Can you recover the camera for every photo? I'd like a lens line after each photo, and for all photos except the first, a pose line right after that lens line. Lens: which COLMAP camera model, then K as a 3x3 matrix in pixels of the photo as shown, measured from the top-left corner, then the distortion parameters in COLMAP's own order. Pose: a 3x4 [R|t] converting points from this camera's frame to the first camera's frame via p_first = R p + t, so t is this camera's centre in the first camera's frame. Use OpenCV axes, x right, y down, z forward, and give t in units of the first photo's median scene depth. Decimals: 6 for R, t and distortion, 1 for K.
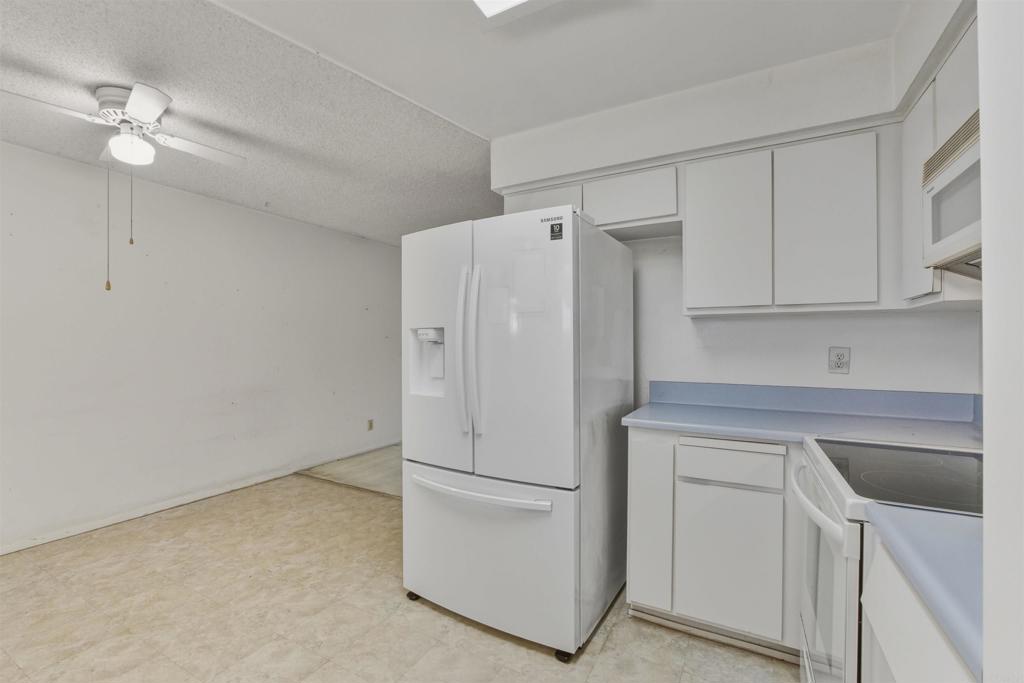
lens RADIAL K [[429.5, 0, 512.7], [0, 429.5, 344.1], [0, 0, 1]] dist [-0.008965, 0.000110]
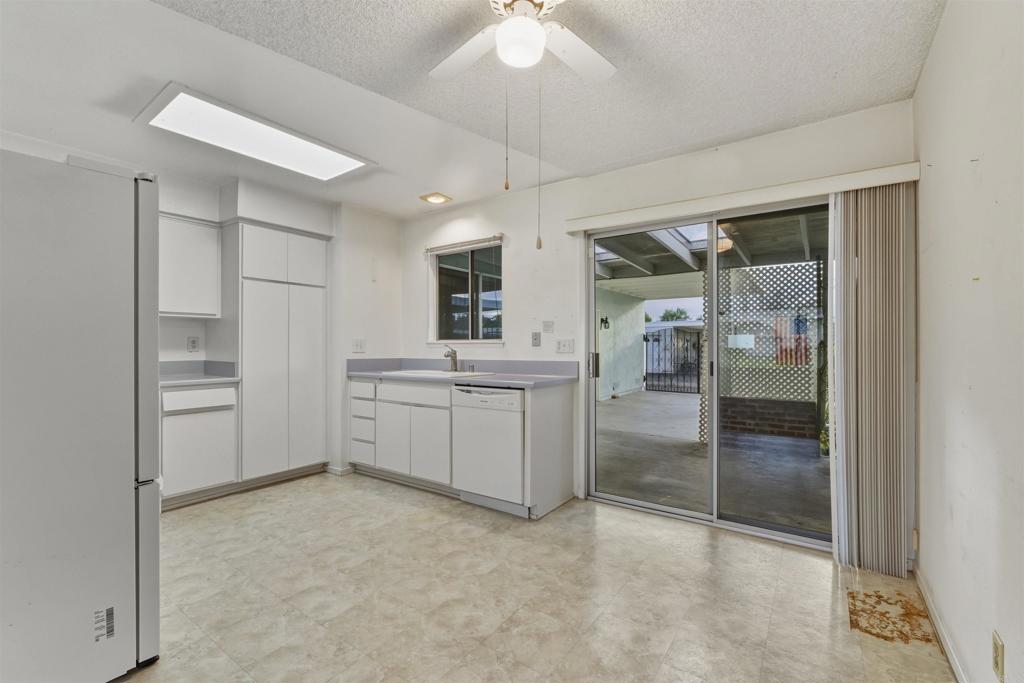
lens RADIAL K [[429.5, 0, 507.1], [0, 429.5, 342.2], [0, 0, 1]] dist [-0.008965, 0.000110]
pose [[-0.991694, -0.002179, 0.128599, -1.132775], [-0.004703, 0.999802, -0.019322, 0.058453], [-0.128531, -0.019767, -0.991508, 2.002043]]
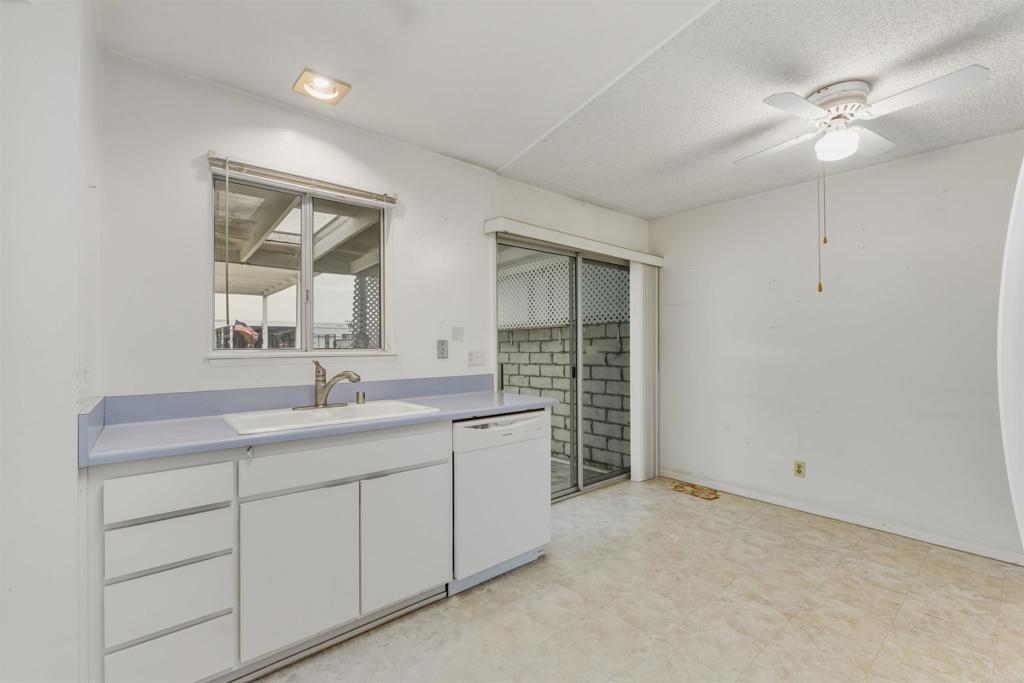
lens RADIAL K [[429.5, 0, 509.1], [0, 429.5, 343.0], [0, 0, 1]] dist [-0.008965, 0.000110]
pose [[-0.387879, -0.010757, -0.921648, 0.360248], [0.009611, 0.999830, -0.015715, 0.009113], [0.921660, -0.014954, -0.387710, 0.813588]]
